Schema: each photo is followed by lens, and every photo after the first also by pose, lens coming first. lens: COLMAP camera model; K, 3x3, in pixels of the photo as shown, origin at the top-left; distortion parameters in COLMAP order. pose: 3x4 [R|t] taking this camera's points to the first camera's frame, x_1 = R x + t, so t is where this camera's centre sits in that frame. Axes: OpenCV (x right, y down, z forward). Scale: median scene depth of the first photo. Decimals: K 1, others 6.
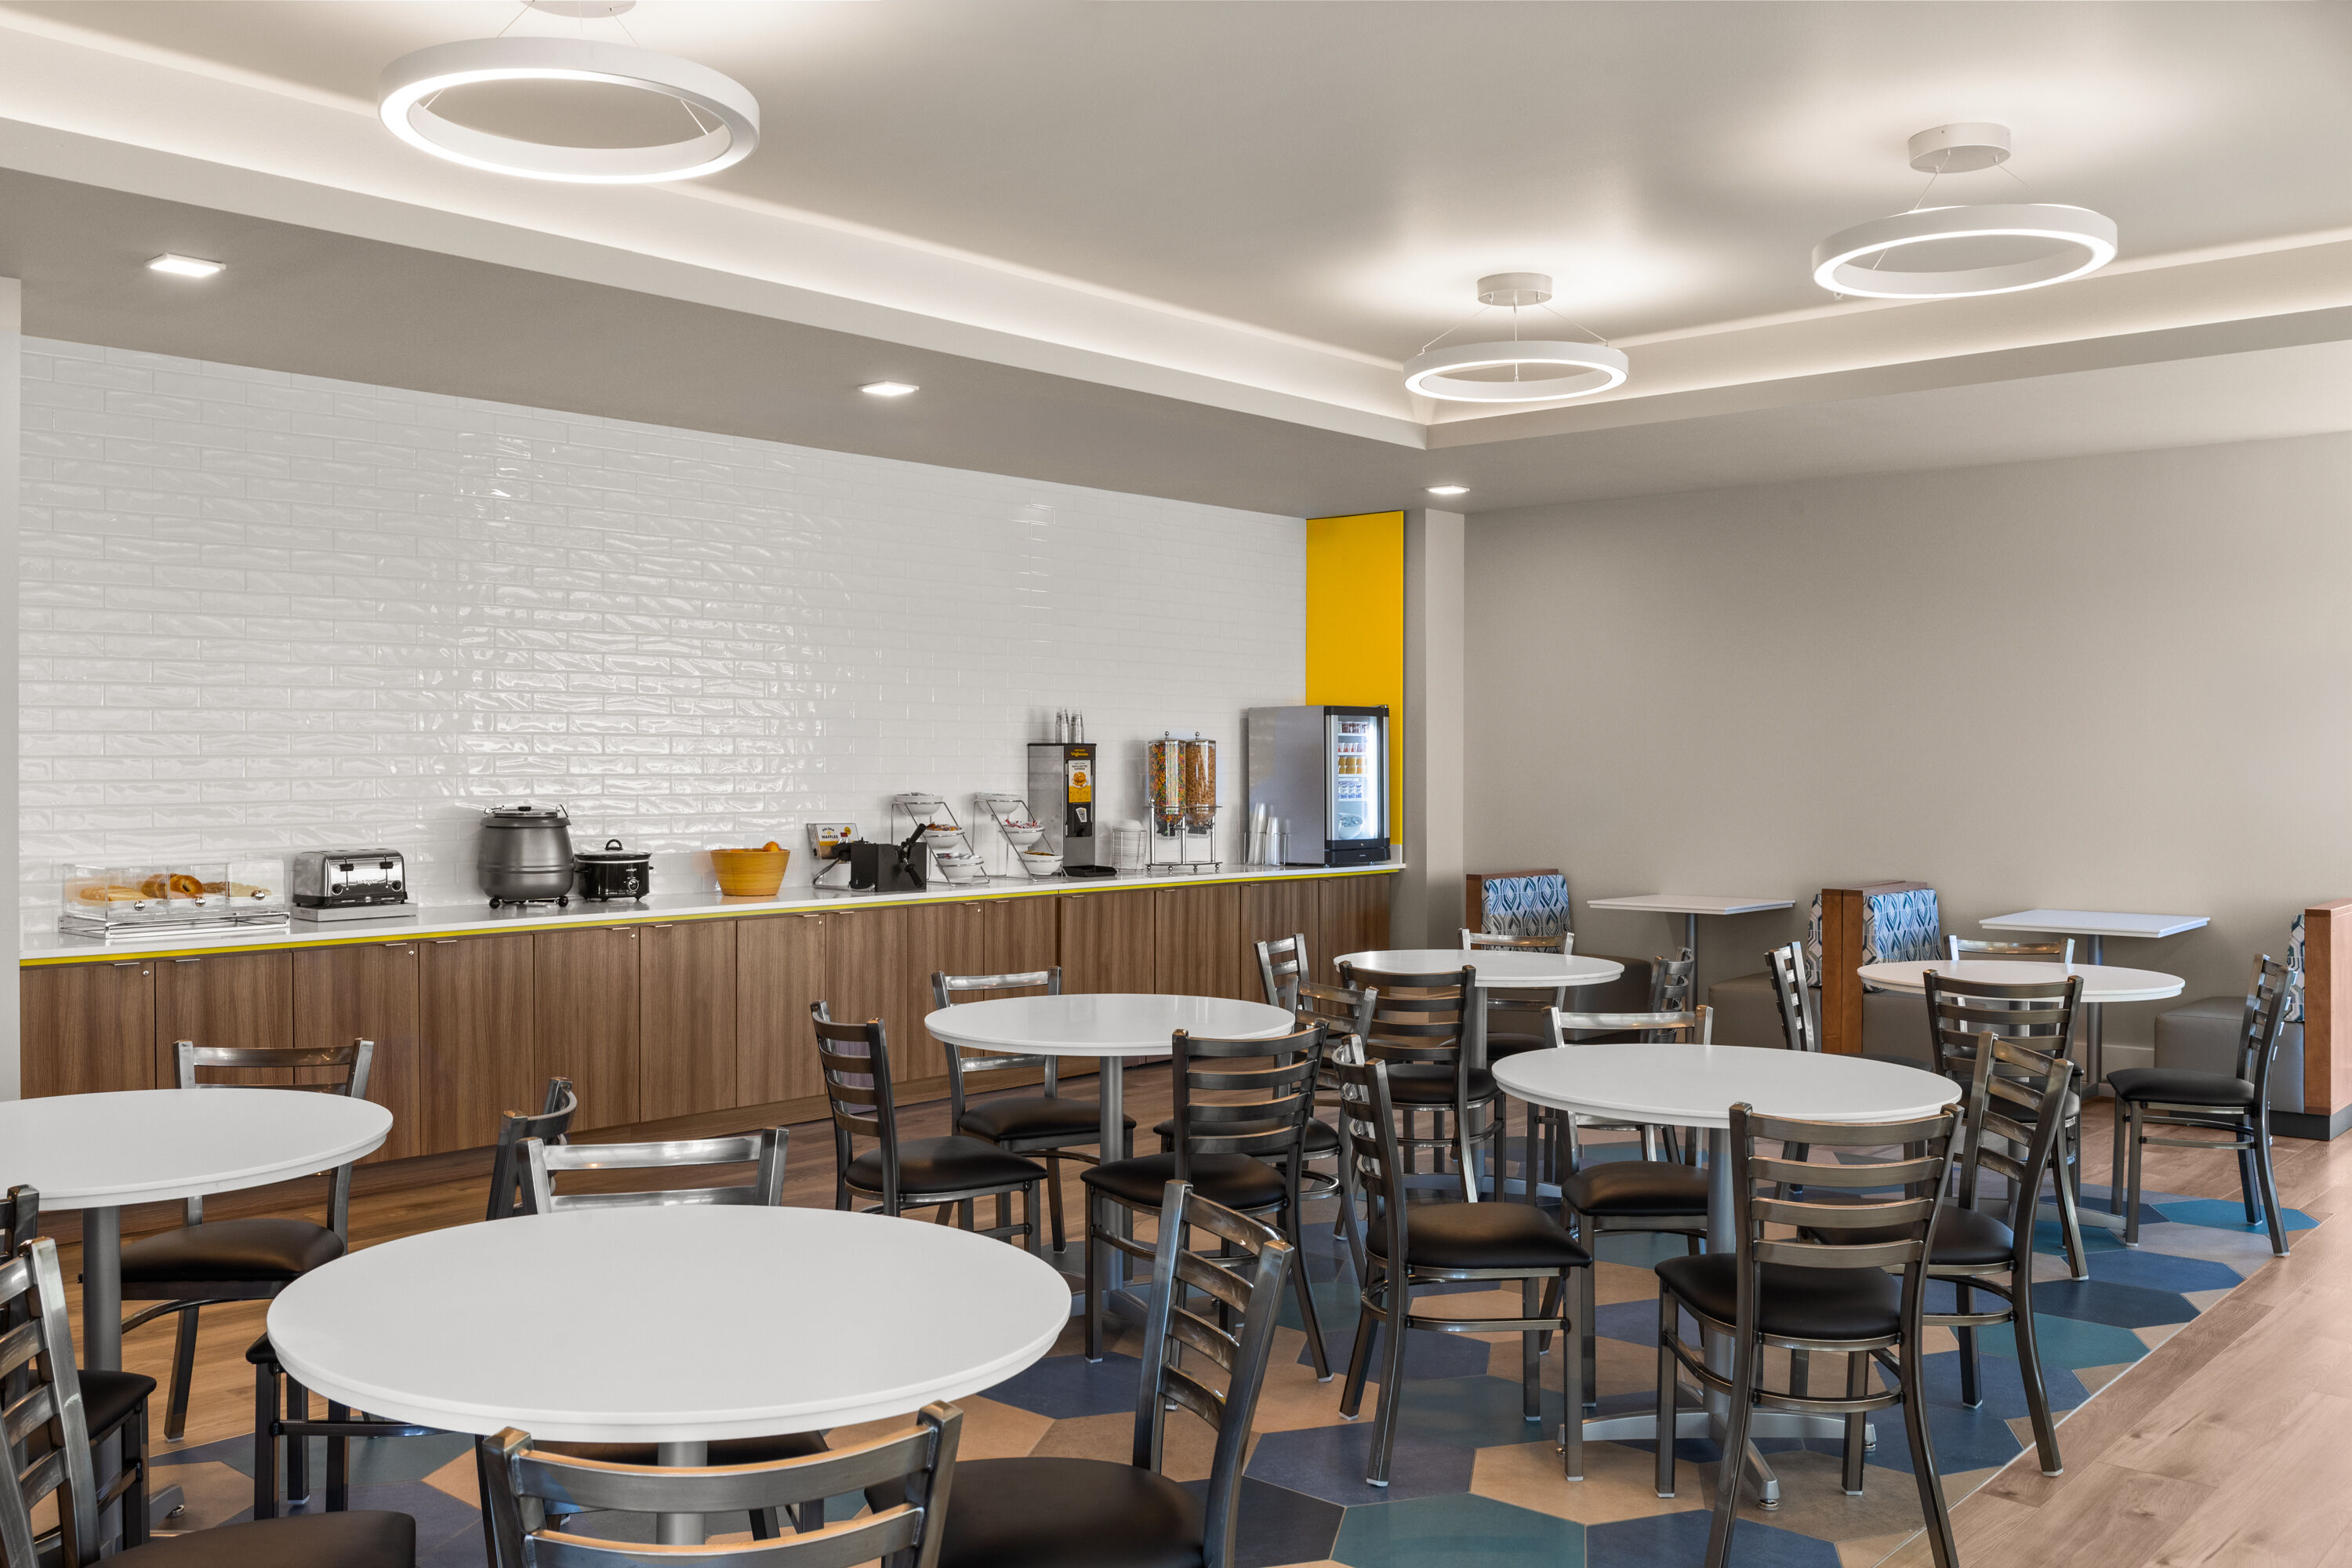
lens RADIAL K [[2023.7, 0, 1176.0], [0, 2023.7, 784.0], [0, 0, 1]] dist [-0.085312, -0.000873]
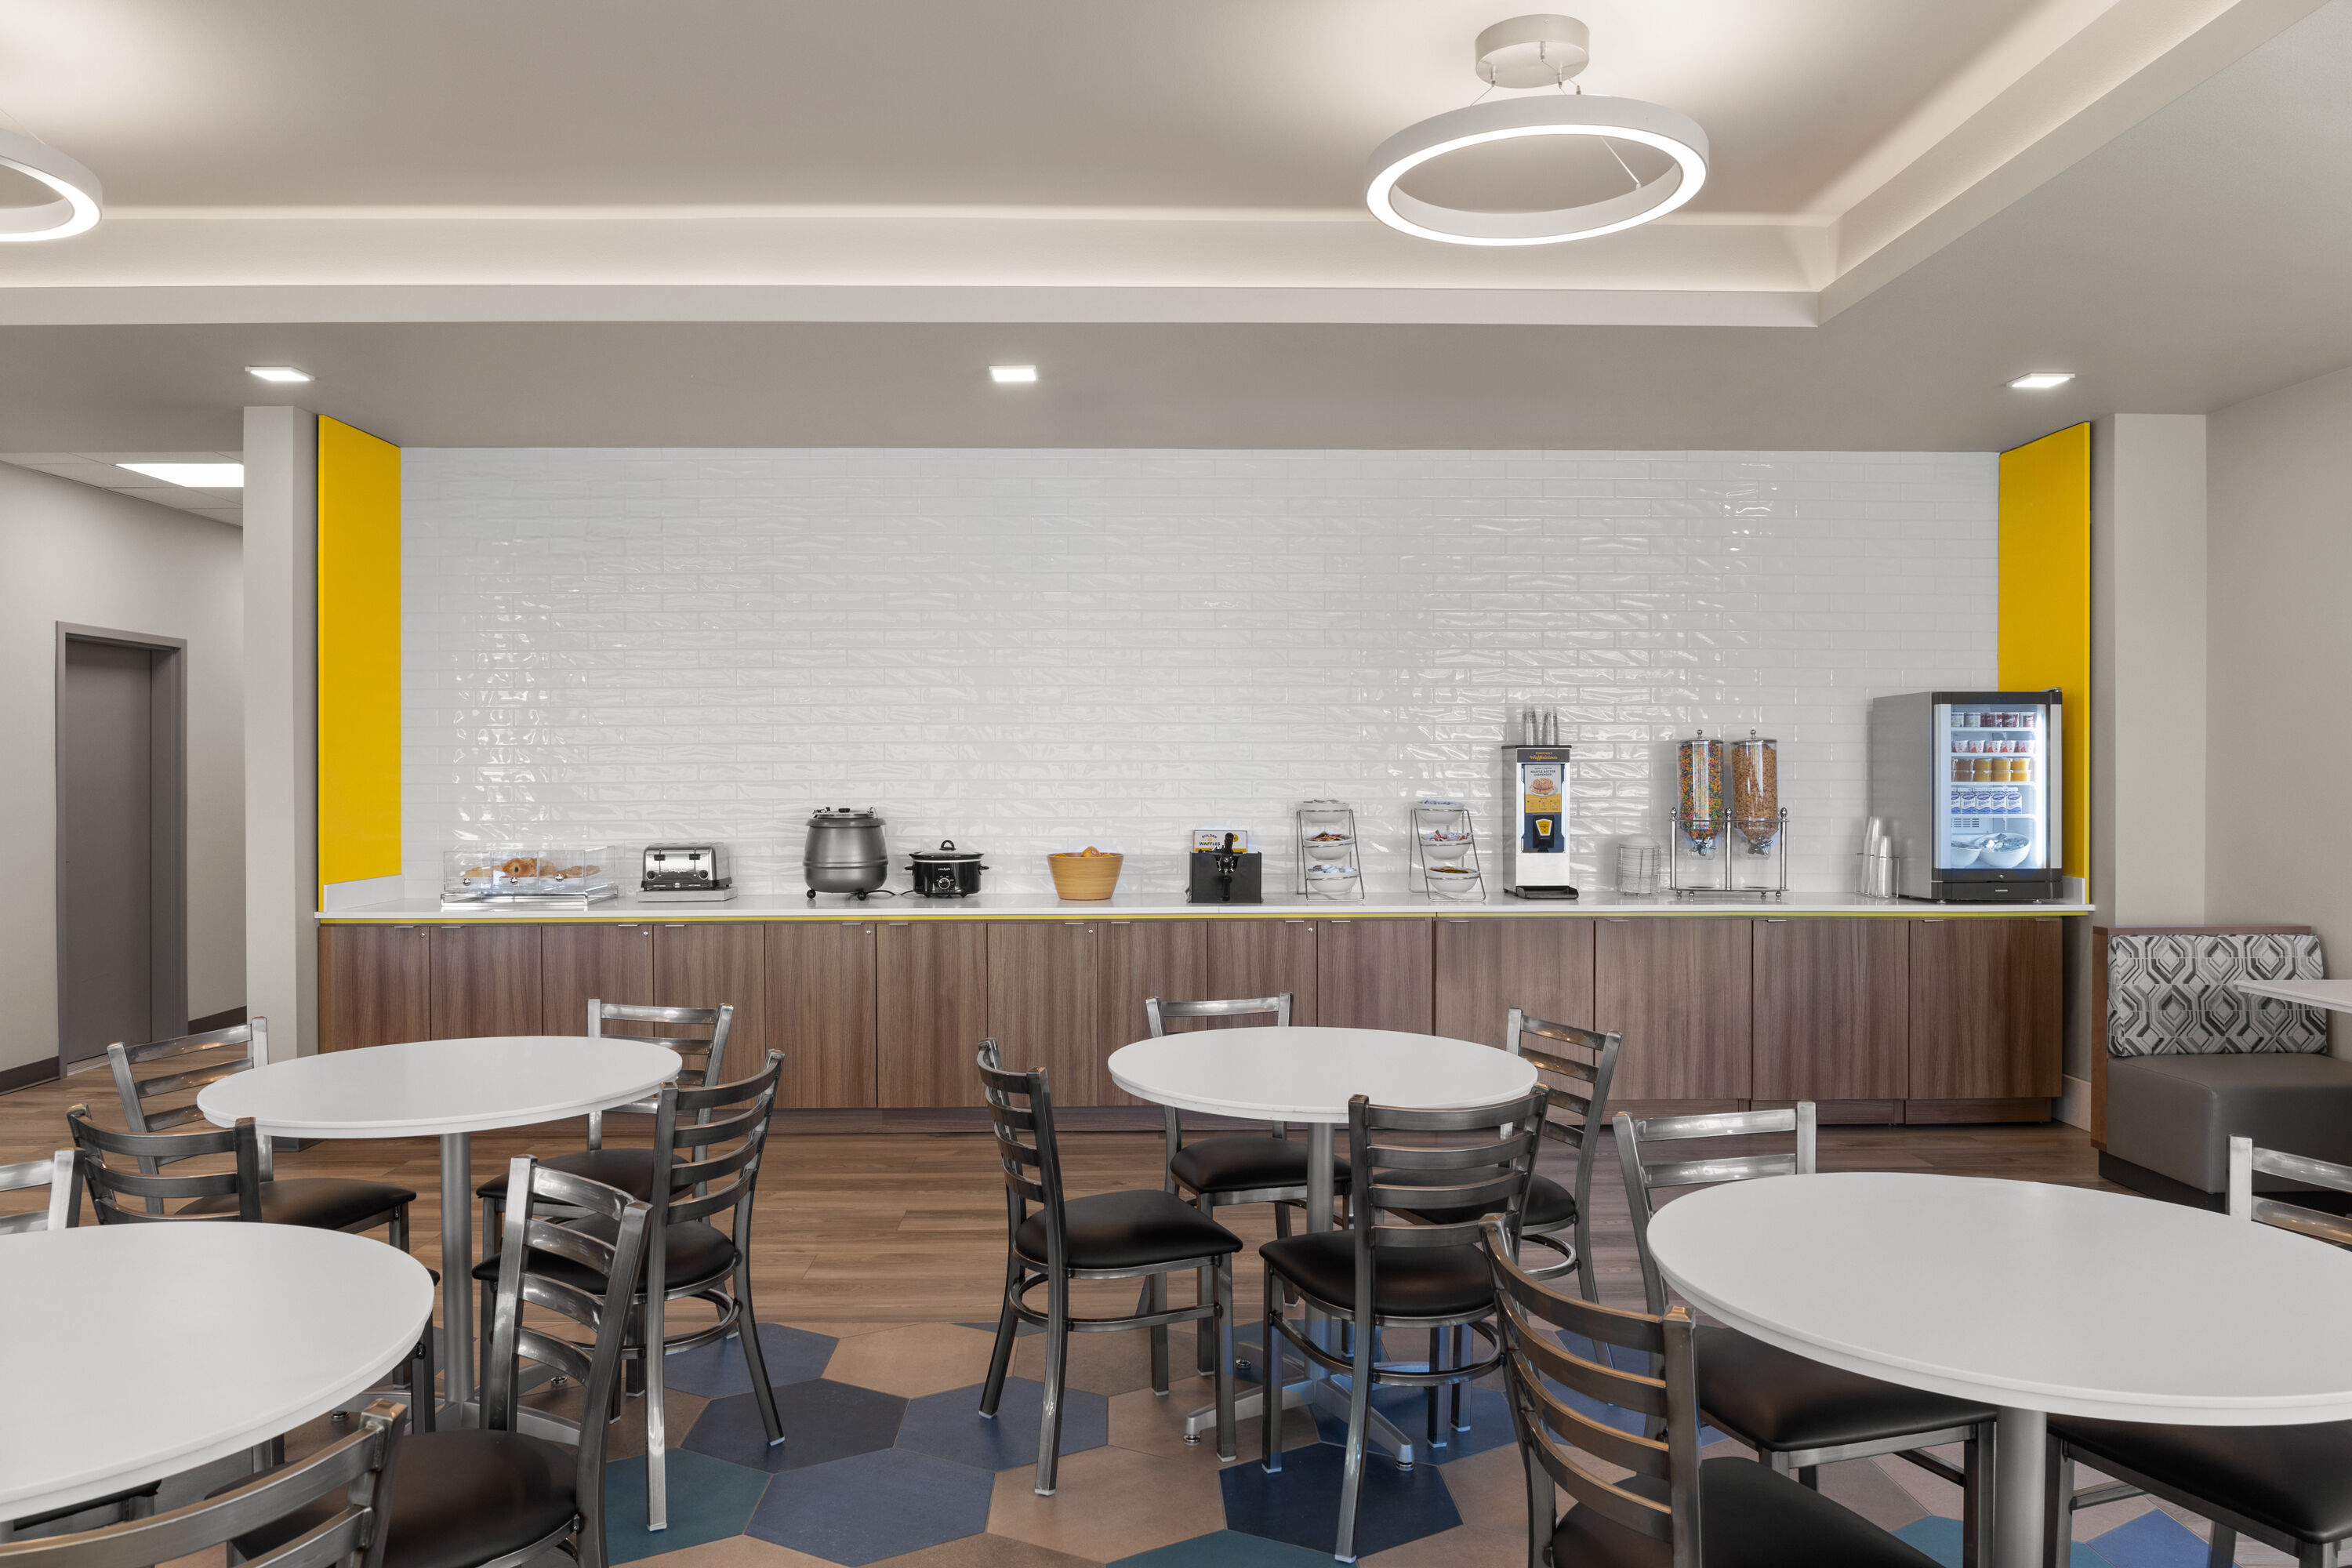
lens RADIAL K [[1616.8, 0, 1176.0], [0, 1616.8, 784.0], [0, 0, 1]] dist [-0.019276, -0.001533]
pose [[0.676924, 0.006009, -0.736028, 0.447103], [-0.005327, 0.999980, 0.003264, -0.005989], [0.736033, 0.001712, 0.676943, 0.514665]]
